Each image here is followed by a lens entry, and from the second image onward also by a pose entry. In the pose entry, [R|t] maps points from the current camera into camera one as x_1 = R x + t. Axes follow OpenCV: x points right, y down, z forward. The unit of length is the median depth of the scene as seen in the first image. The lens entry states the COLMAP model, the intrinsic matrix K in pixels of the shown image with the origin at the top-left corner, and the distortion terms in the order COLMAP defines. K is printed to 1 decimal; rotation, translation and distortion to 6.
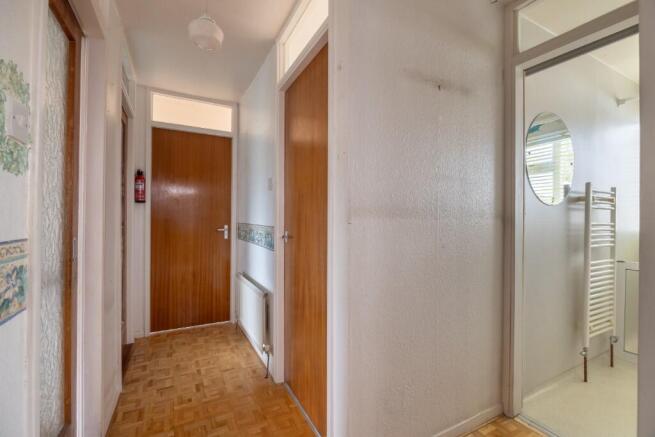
lens RADIAL K [[289.5, 0, 327.5], [0, 289.5, 218.5], [0, 0, 1]] dist [-0.023637, -0.000204]
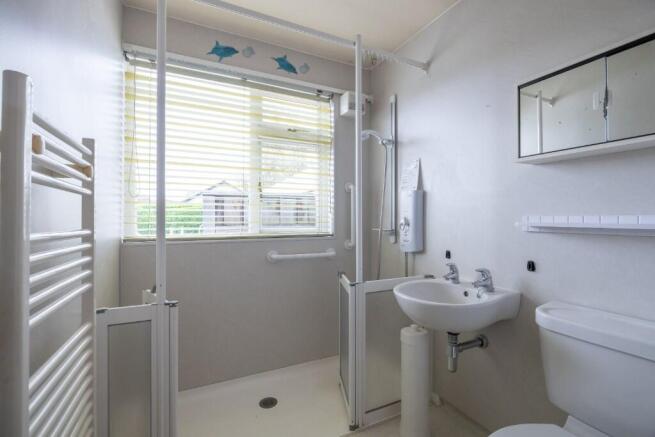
lens RADIAL K [[289.5, 0, 327.5], [0, 289.5, 218.5], [0, 0, 1]] dist [-0.023637, -0.000204]
pose [[0.016742, -0.004197, 0.999851, 0.629324], [0.004724, 0.999980, 0.004118, 0.000466], [-0.999849, 0.004654, 0.016762, 0.668121]]
